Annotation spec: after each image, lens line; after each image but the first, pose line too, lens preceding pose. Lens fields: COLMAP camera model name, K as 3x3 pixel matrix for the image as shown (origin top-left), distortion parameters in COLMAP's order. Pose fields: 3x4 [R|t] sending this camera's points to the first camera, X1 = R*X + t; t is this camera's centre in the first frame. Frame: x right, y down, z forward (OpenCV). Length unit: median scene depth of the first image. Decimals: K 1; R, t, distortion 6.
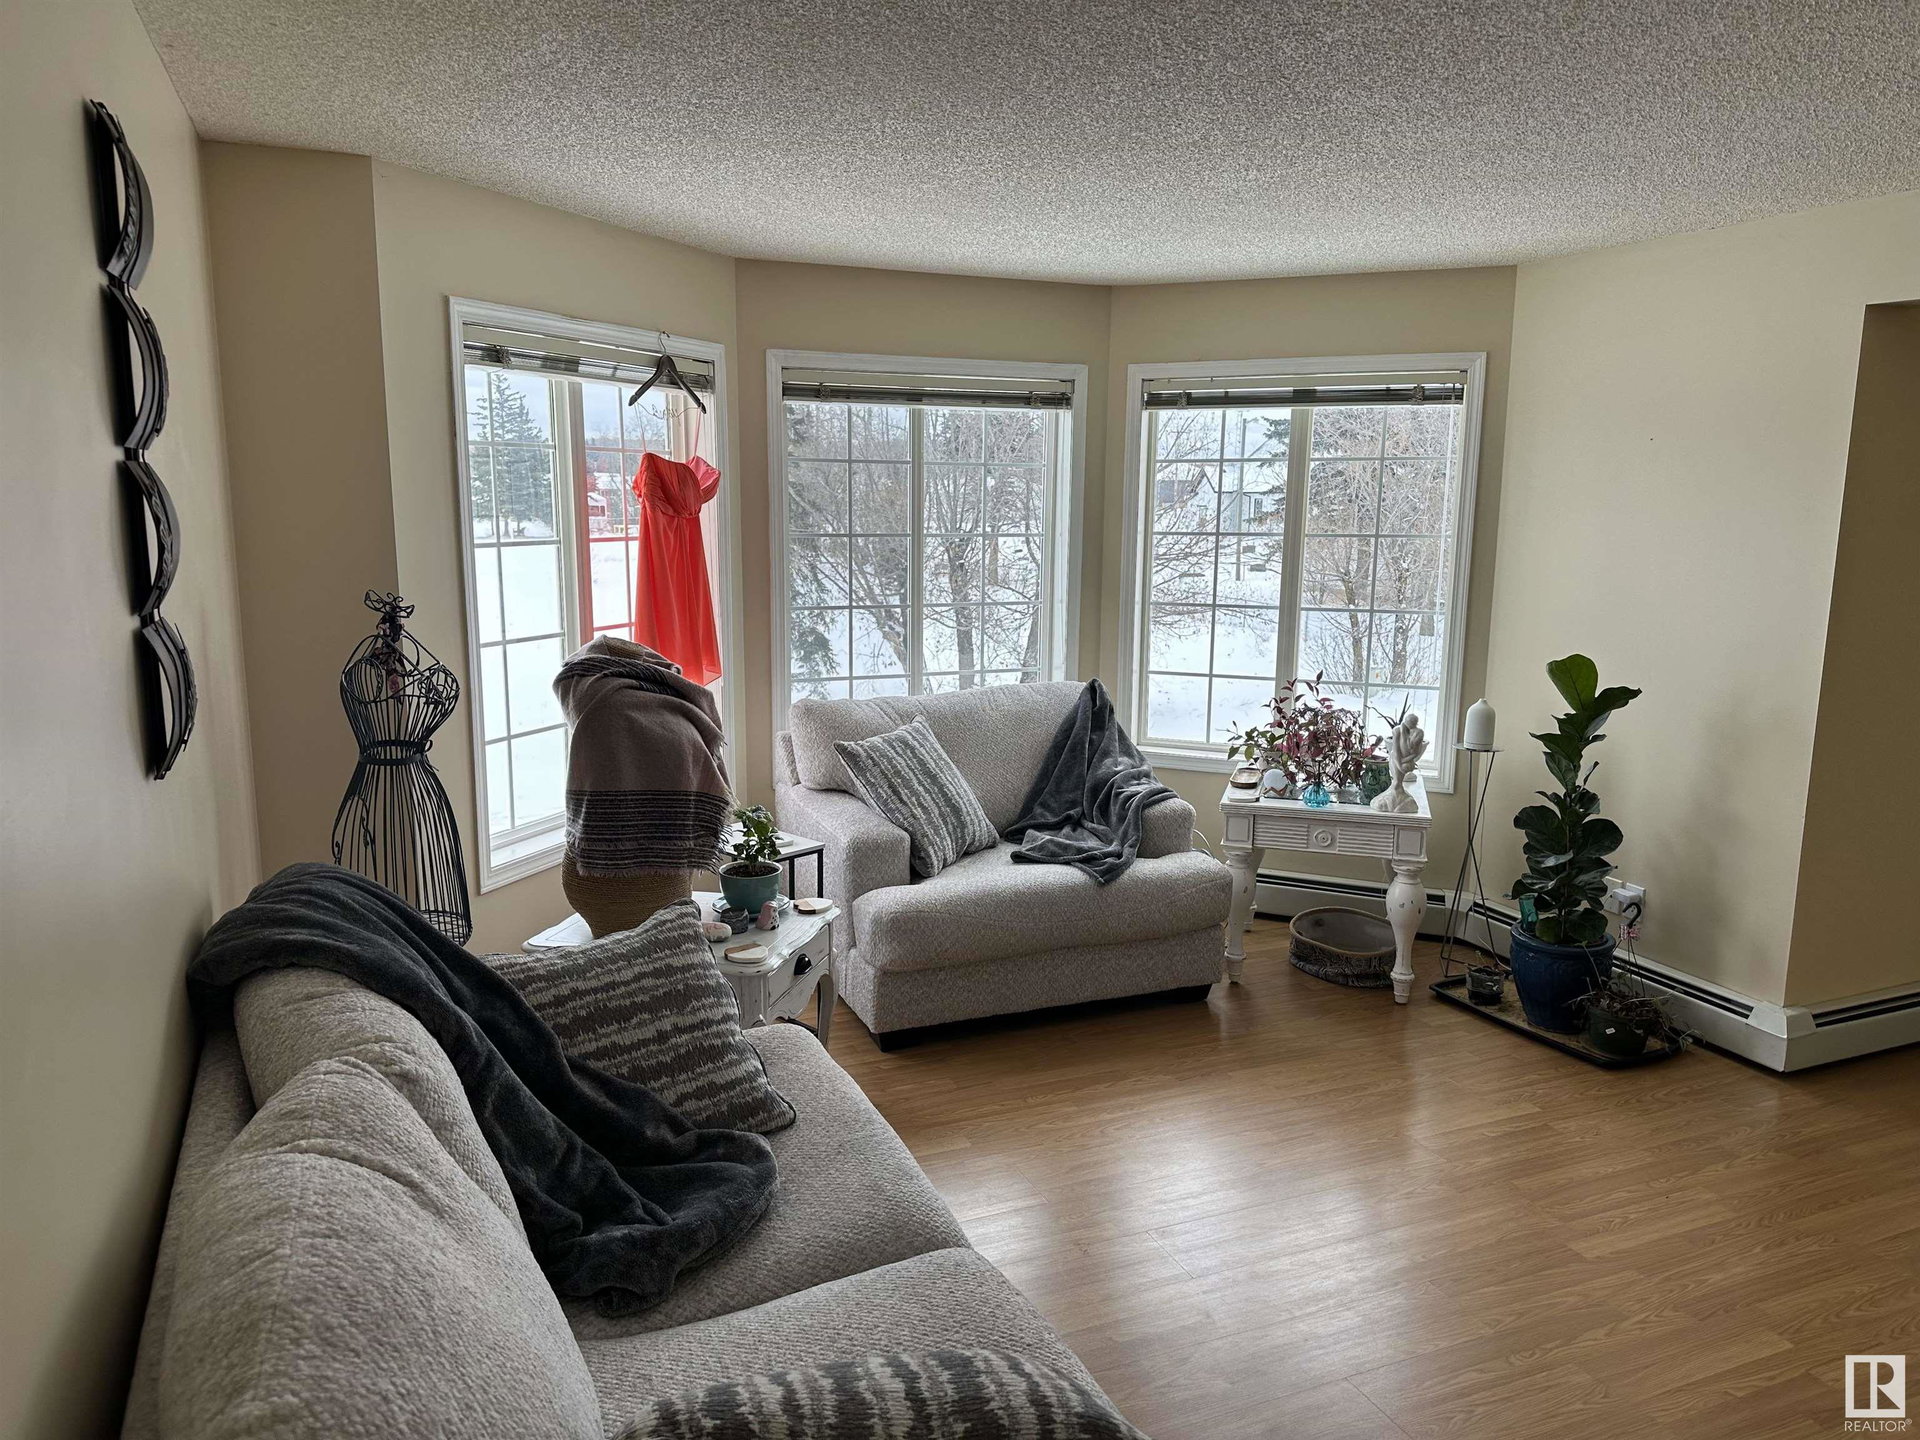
lens RADIAL K [[1353.9, 0, 963.8], [0, 1353.9, 725.8], [0, 0, 1]] dist [0.007514, -0.005321]
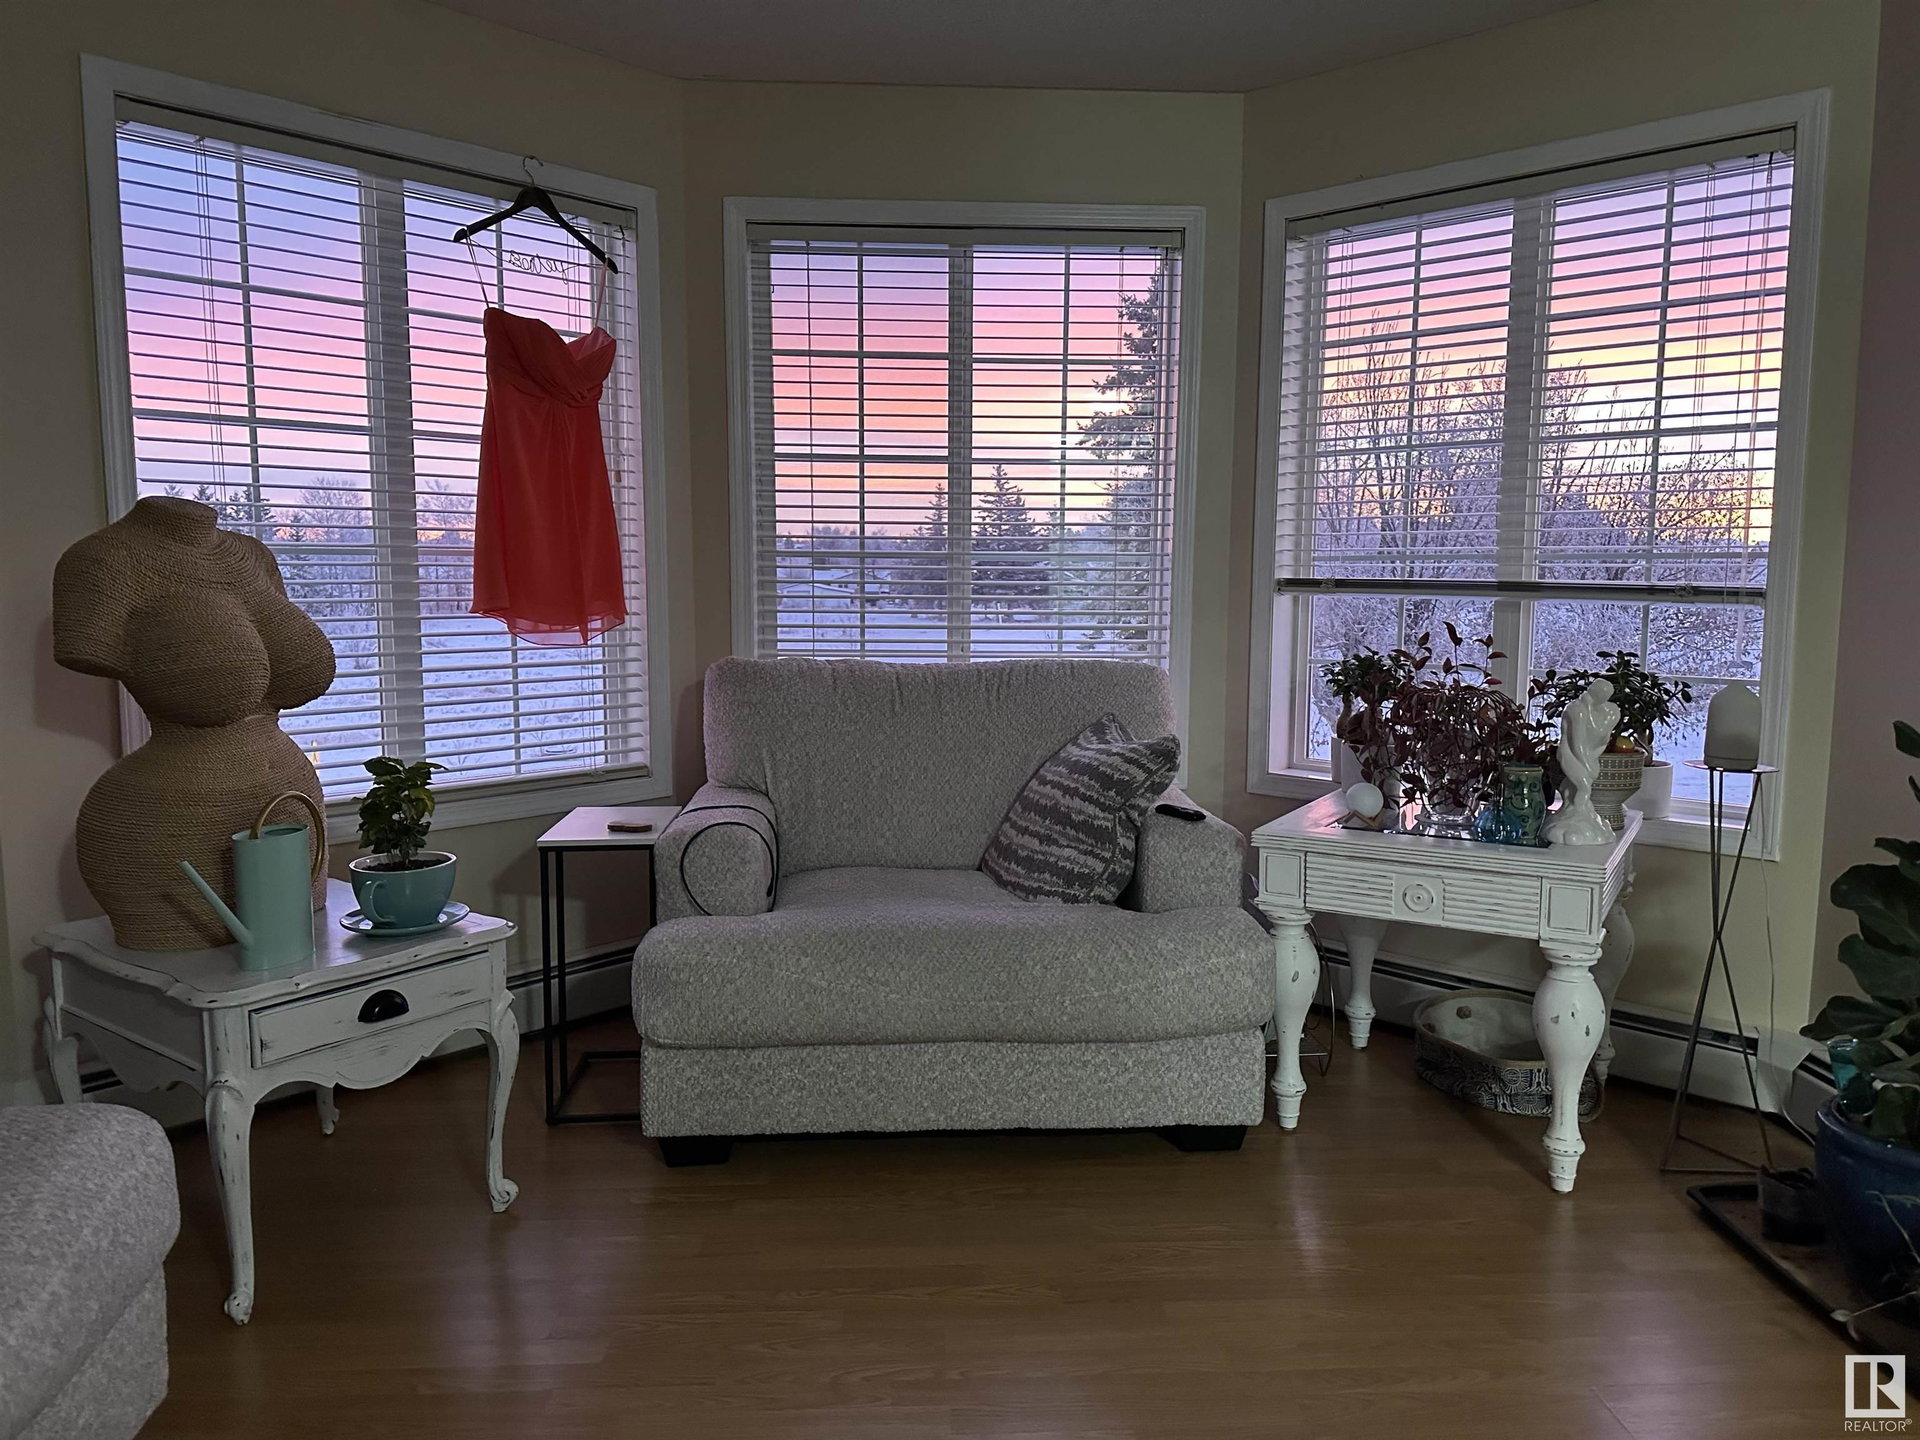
lens RADIAL K [[1353.9, 0, 963.8], [0, 1353.9, 725.8], [0, 0, 1]] dist [0.007514, -0.005321]
pose [[0.931651, 0.033623, -0.361795, 0.285139], [-0.051377, 0.997895, -0.039562, 0.044831], [0.359703, 0.055446, 0.931418, 0.404890]]
